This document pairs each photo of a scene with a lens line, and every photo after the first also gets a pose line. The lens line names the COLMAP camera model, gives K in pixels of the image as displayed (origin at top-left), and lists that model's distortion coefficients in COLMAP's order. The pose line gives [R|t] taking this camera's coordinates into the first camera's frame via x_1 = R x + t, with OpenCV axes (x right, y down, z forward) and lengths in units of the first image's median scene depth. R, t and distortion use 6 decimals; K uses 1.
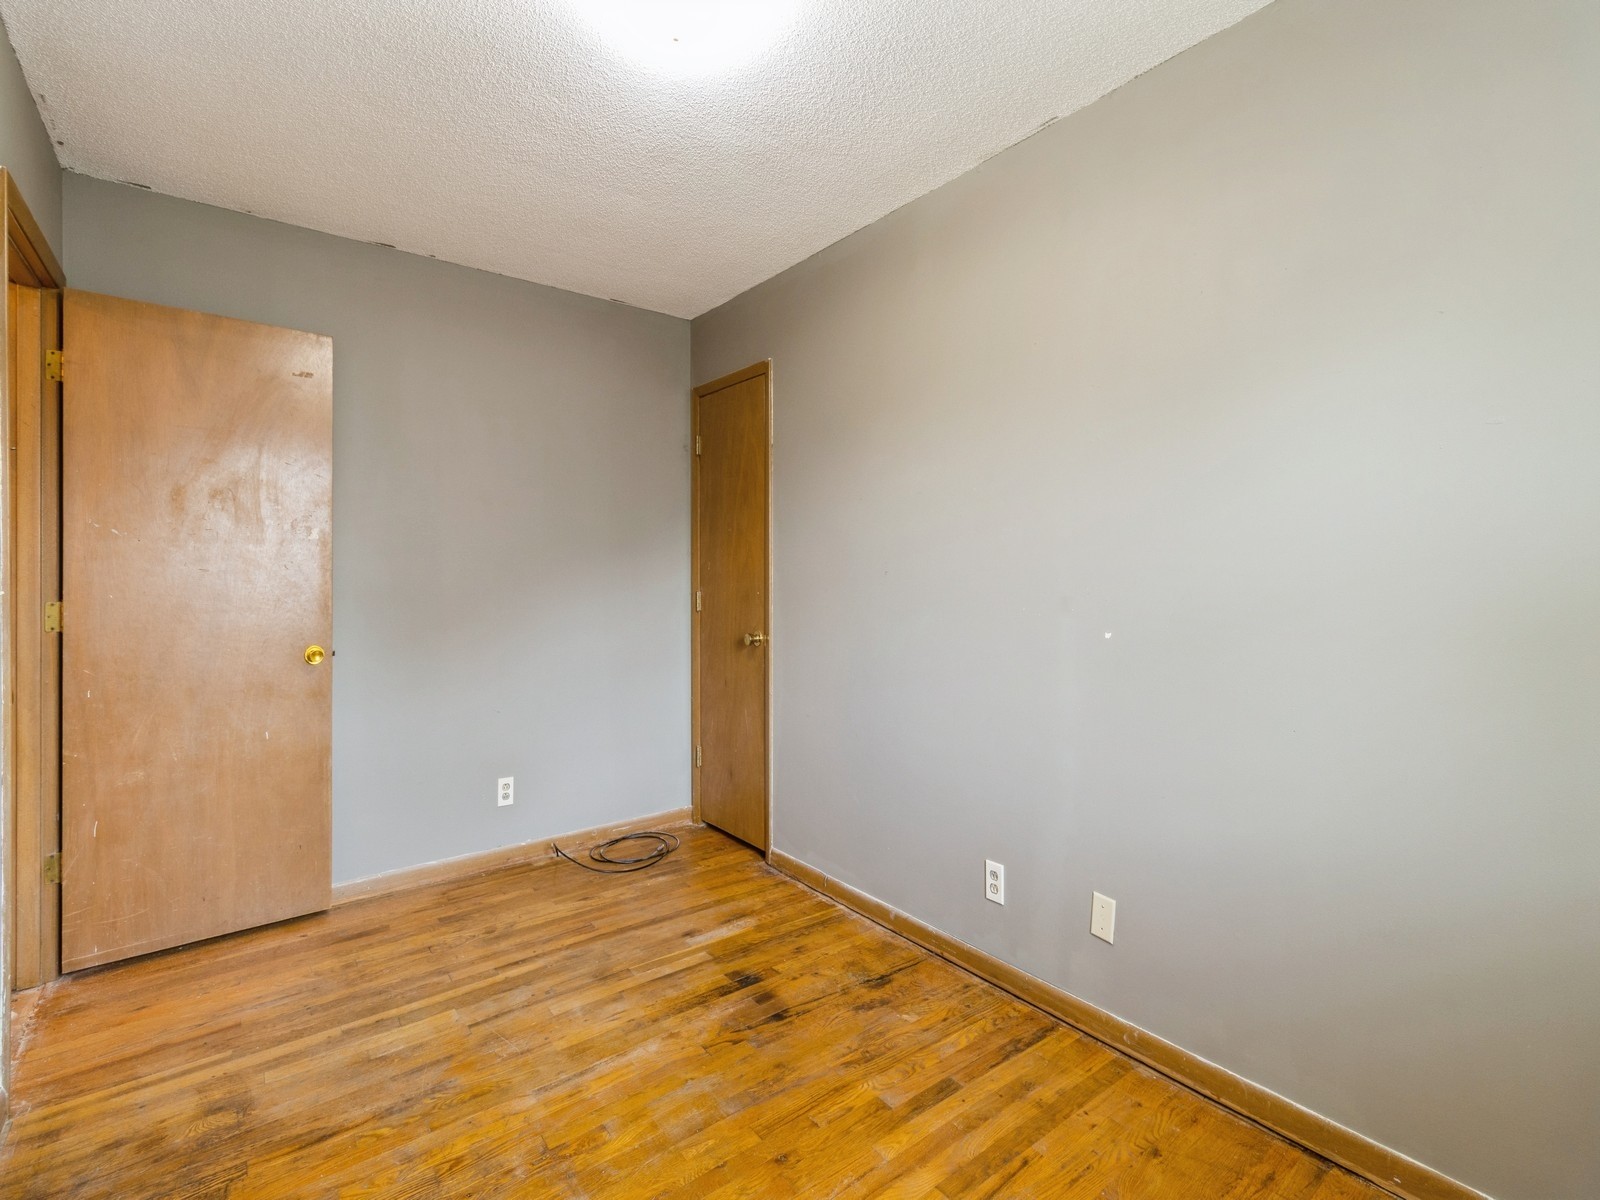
lens RADIAL K [[748.7, 0, 801.3], [0, 748.7, 571.2], [0, 0, 1]] dist [0.003058, -0.000173]
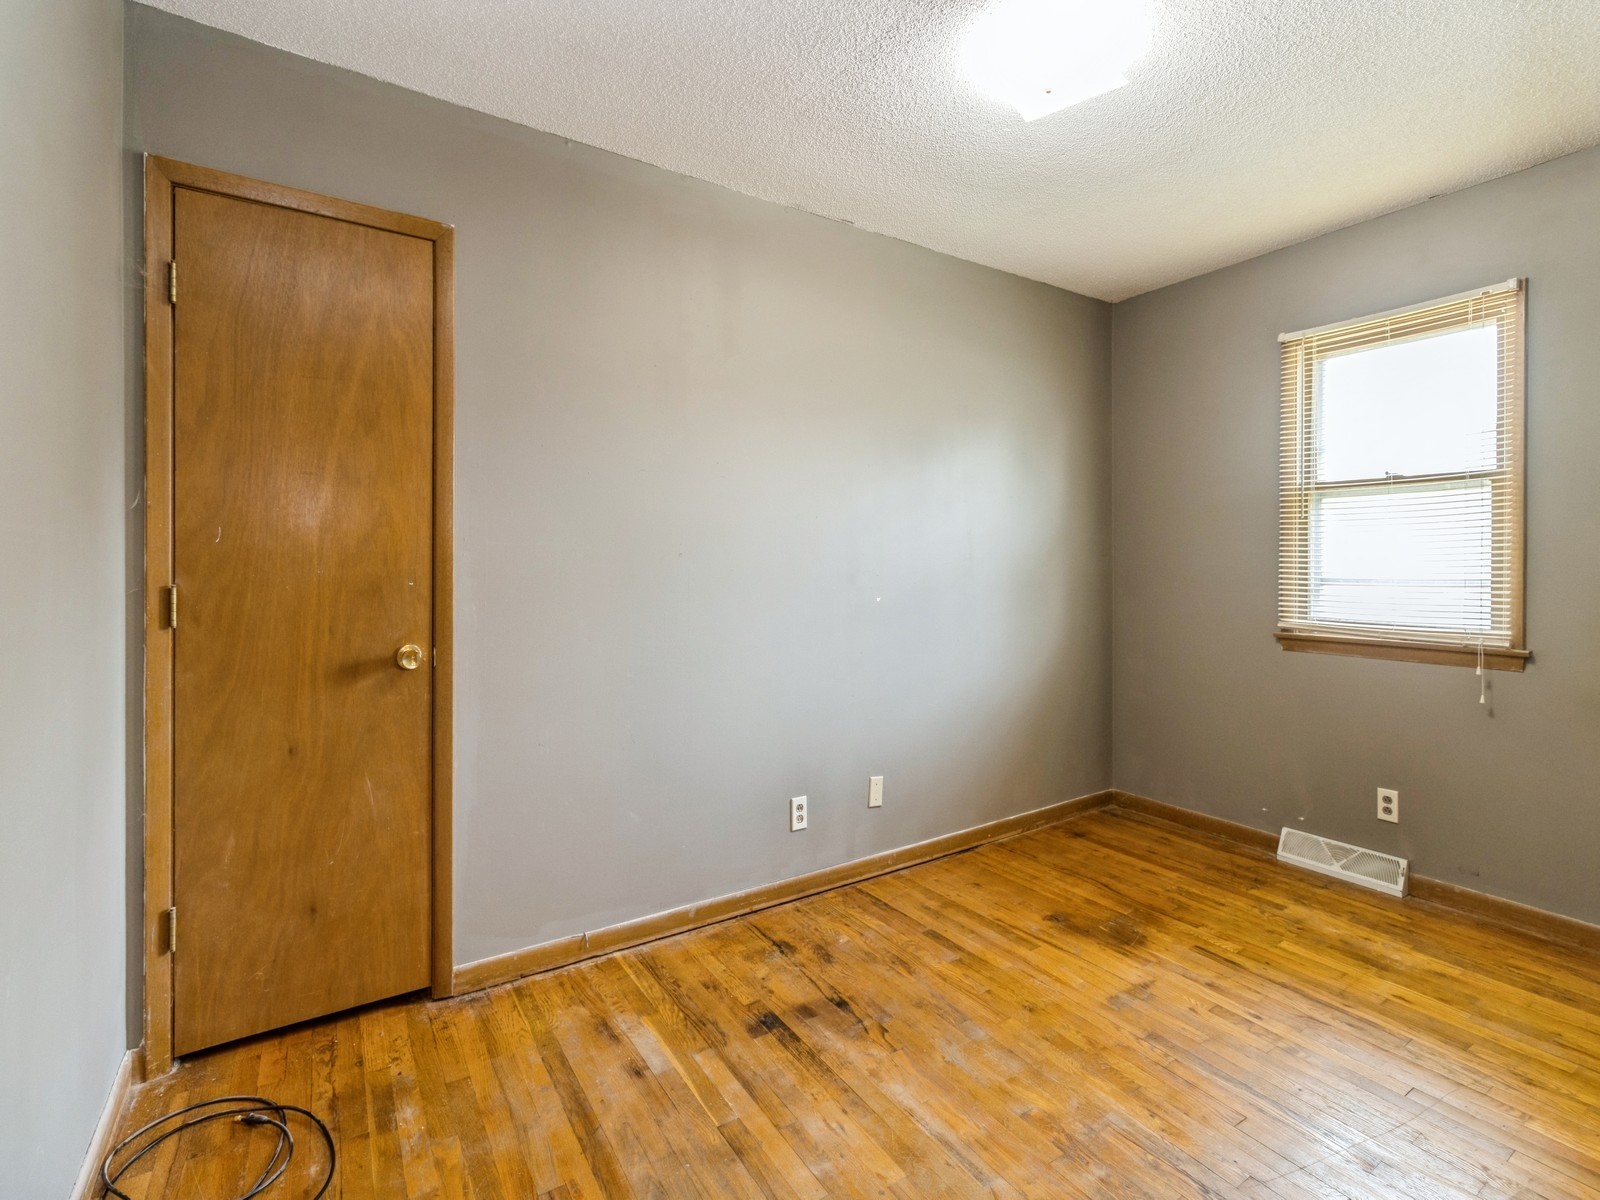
lens RADIAL K [[758.7, 0, 796.1], [0, 758.7, 555.2], [0, 0, 1]] dist [0.000903, 0.000340]
pose [[0.080915, 0.009209, 0.996678, -0.919126], [-0.010055, 0.999914, -0.008423, 0.010380], [-0.996670, -0.009340, 0.081001, 0.871124]]
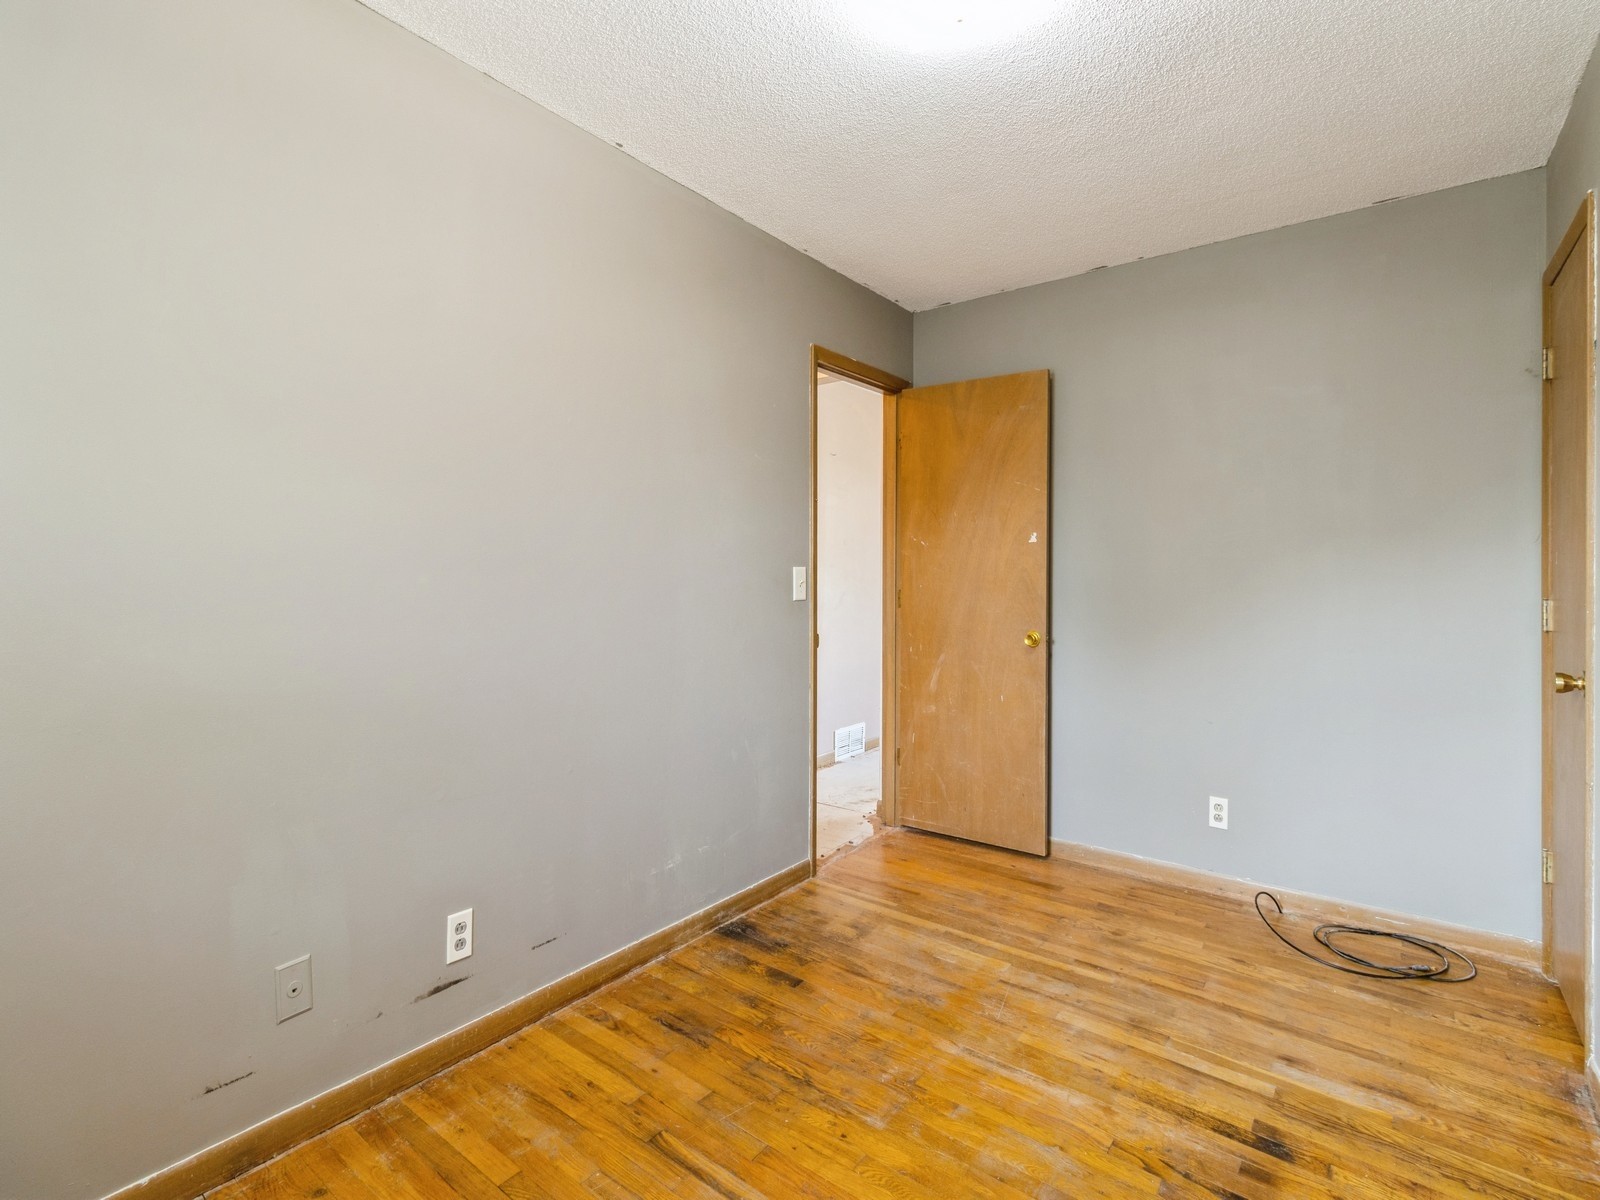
lens RADIAL K [[748.7, 0, 801.3], [0, 748.7, 571.2], [0, 0, 1]] dist [0.003058, -0.000173]
pose [[0.249515, -0.009354, -0.968326, 0.487929], [0.001584, 0.999956, -0.009252, 0.010855], [0.968370, 0.000775, 0.249519, 0.381465]]
